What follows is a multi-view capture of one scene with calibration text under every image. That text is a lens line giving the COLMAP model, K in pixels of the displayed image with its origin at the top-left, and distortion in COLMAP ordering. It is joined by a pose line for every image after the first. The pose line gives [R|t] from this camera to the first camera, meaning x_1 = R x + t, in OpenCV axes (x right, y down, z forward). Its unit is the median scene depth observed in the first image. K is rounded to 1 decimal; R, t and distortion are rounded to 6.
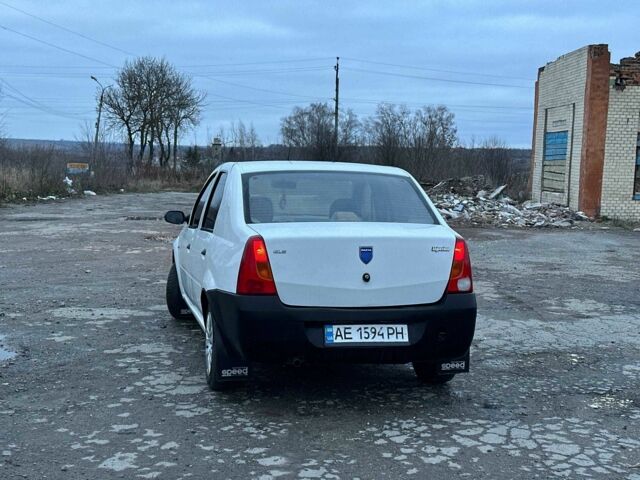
lens RADIAL K [[917.4, 0, 322.4], [0, 917.4, 242.0], [0, 0, 1]] dist [0.131545, 0.000000]
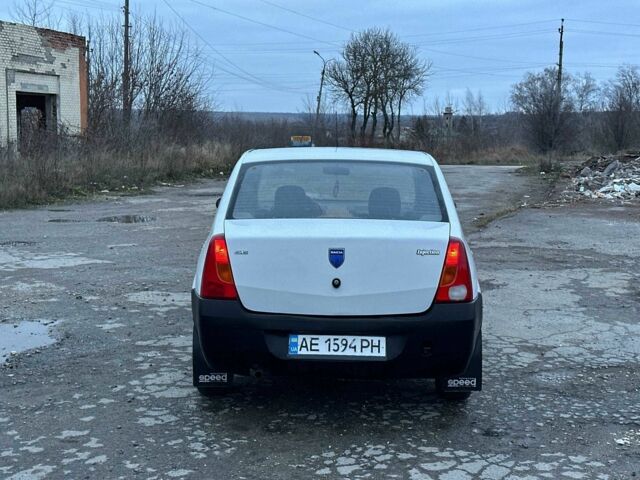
lens RADIAL K [[917.4, 0, 324.4], [0, 917.4, 234.8], [0, 0, 1]] dist [0.131545, 0.000000]
pose [[0.968630, 0.017305, -0.247904, 0.242198], [-0.010964, 0.999577, 0.026936, -0.030397], [0.248266, -0.023373, 0.968410, 0.123754]]
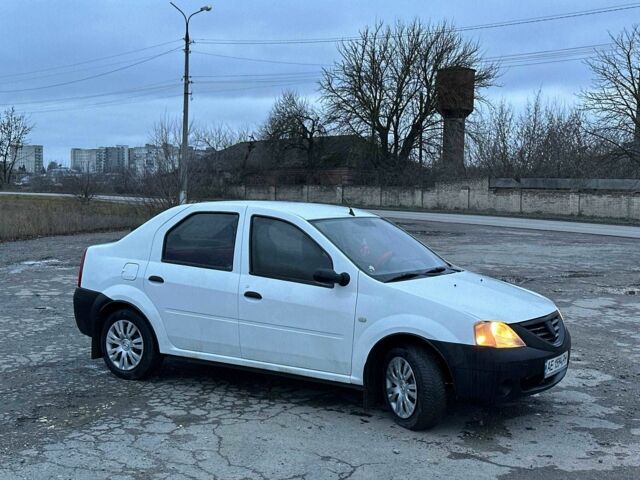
lens RADIAL K [[917.4, 0, 320.3], [0, 917.4, 237.8], [0, 0, 1]] dist [0.131545, 0.000000]
pose [[-0.717479, -0.001728, -0.696578, 0.867728], [-0.101108, 0.989665, 0.101687, -0.196167], [0.689203, 0.143387, -0.710238, 2.216182]]
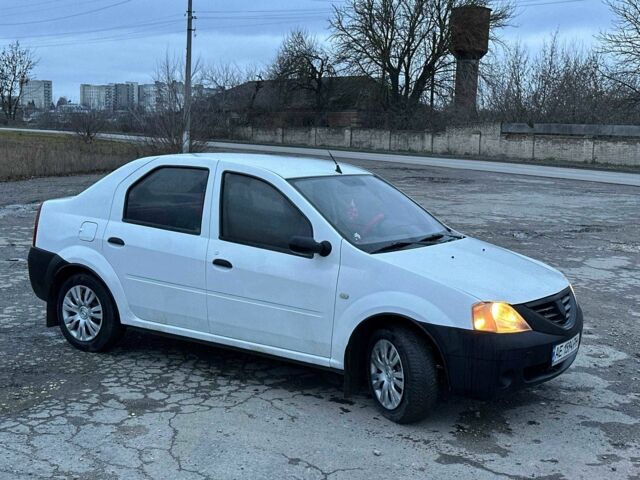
lens RADIAL K [[917.4, 0, 322.0], [0, 917.4, 241.1], [0, 0, 1]] dist [0.131545, 0.000000]
pose [[-0.723814, 0.032600, -0.689225, 0.738654], [-0.116684, 0.978714, 0.168833, -0.207087], [0.680058, 0.202625, -0.704603, 2.129625]]
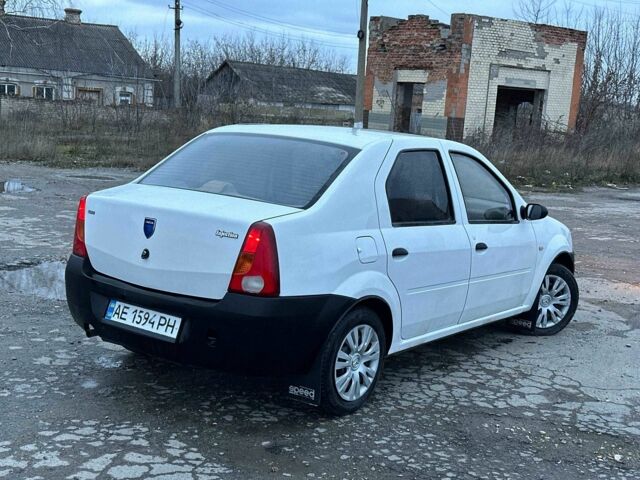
lens RADIAL K [[917.4, 0, 325.3], [0, 917.4, 244.0], [0, 0, 1]] dist [0.131545, 0.000000]
pose [[0.636525, 0.134242, -0.759483, 0.762365], [-0.117783, 0.990104, 0.076291, -0.052798], [0.762209, 0.040893, 0.646038, 0.535248]]
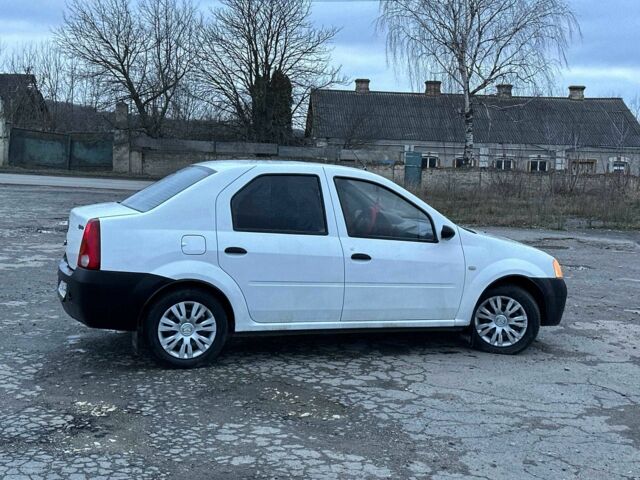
lens RADIAL K [[917.4, 0, 322.2], [0, 917.4, 241.5], [0, 0, 1]] dist [0.131545, 0.000000]
pose [[0.090681, 0.076931, -0.992904, 1.282374], [-0.119185, 0.990684, 0.065874, -0.085329], [0.988722, 0.112366, 0.099005, 1.150981]]
